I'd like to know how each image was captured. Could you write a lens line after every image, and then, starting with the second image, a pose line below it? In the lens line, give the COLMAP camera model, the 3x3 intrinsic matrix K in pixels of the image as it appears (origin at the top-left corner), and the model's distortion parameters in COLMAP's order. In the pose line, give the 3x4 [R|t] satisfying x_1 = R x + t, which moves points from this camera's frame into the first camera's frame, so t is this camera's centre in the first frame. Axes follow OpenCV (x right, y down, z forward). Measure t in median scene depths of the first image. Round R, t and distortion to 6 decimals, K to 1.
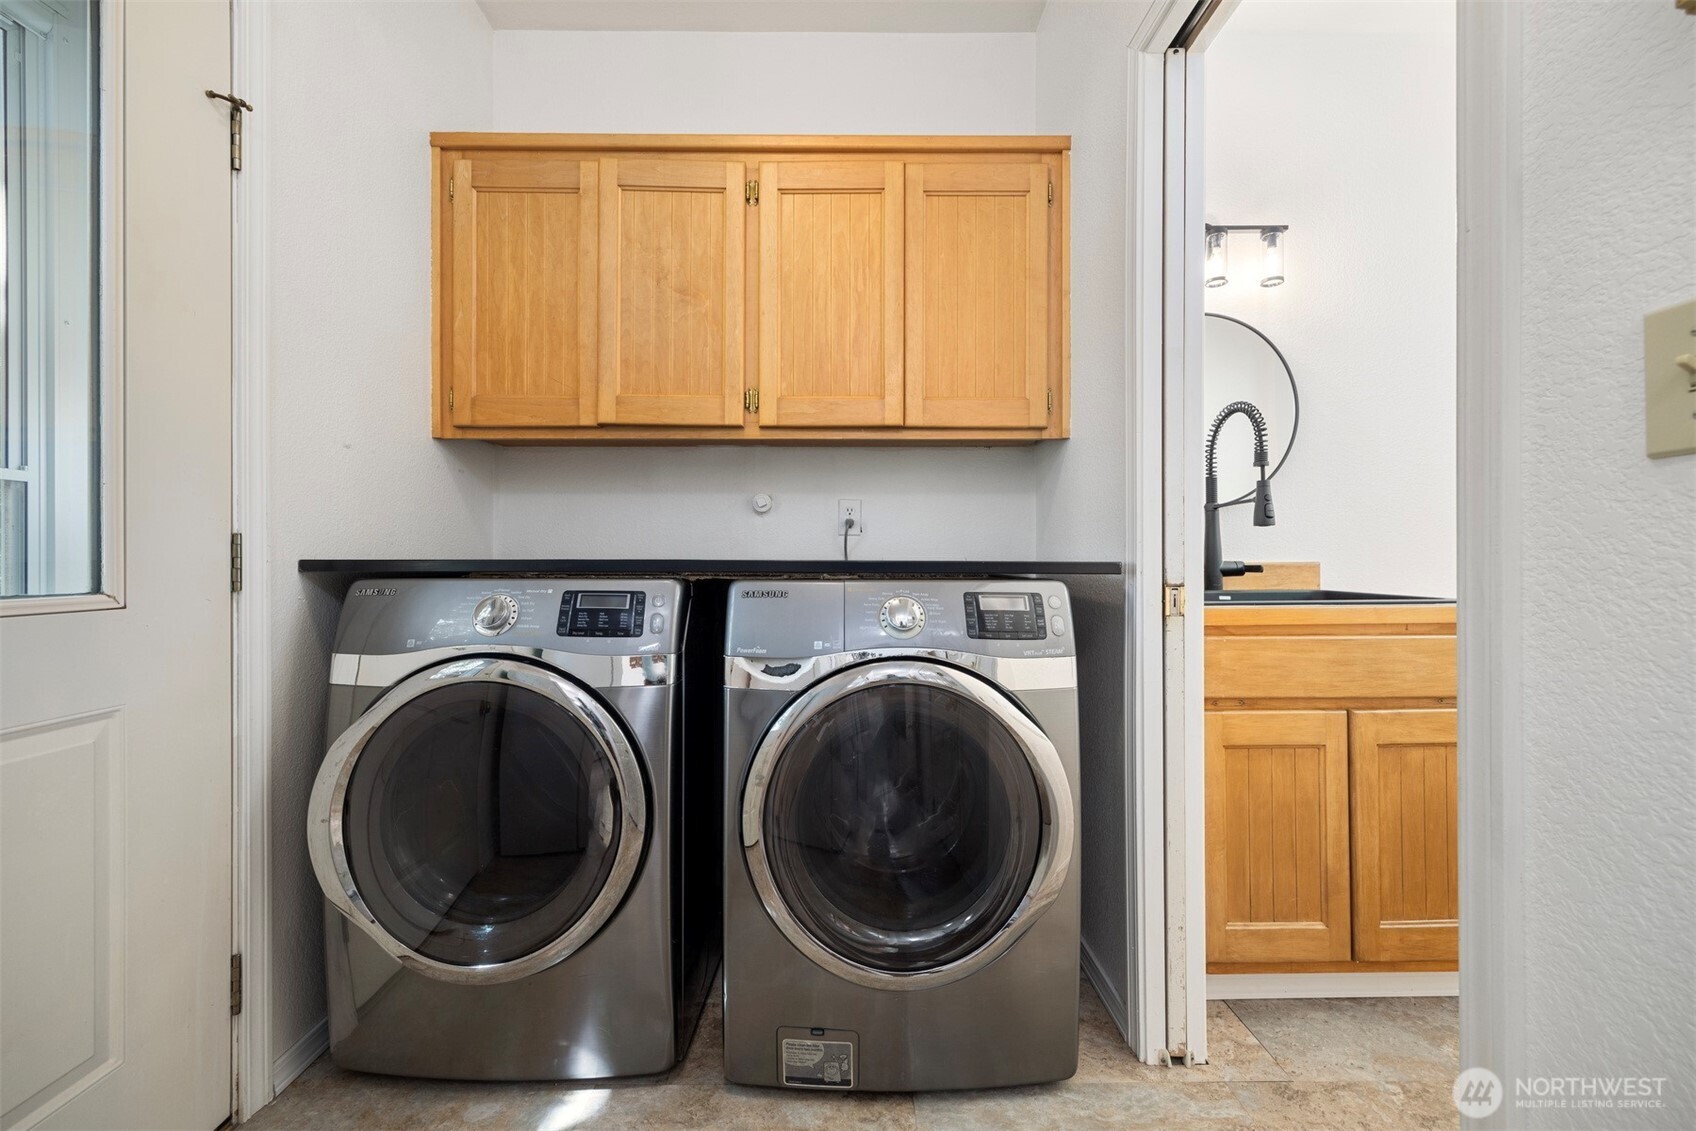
lens RADIAL K [[676.1, 0, 855.4], [0, 676.1, 560.0], [0, 0, 1]] dist [0.004558, 0.000108]
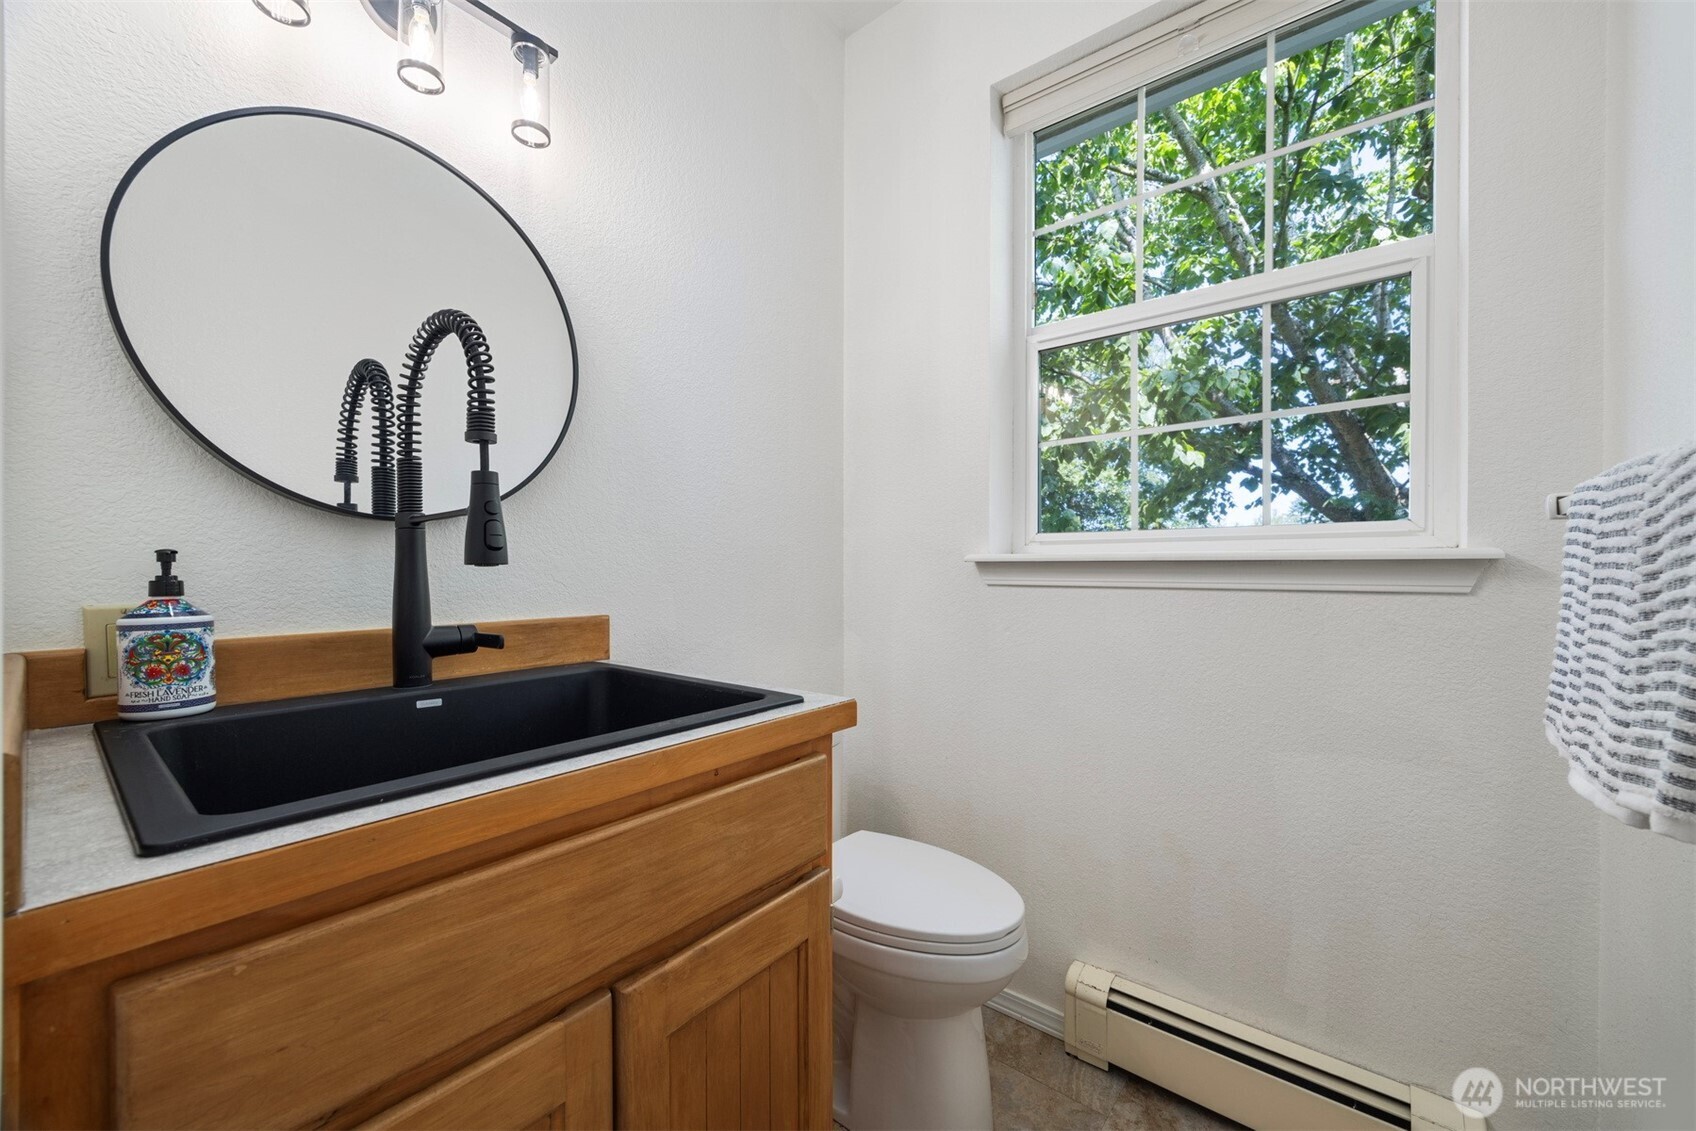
lens RADIAL K [[676.1, 0, 848.0], [0, 676.1, 568.2], [0, 0, 1]] dist [0.004558, 0.000108]
pose [[0.637574, 0.002091, 0.770386, 0.472778], [-0.001799, 0.999998, -0.001226, -0.057740], [-0.770387, -0.000604, 0.637576, 0.586035]]
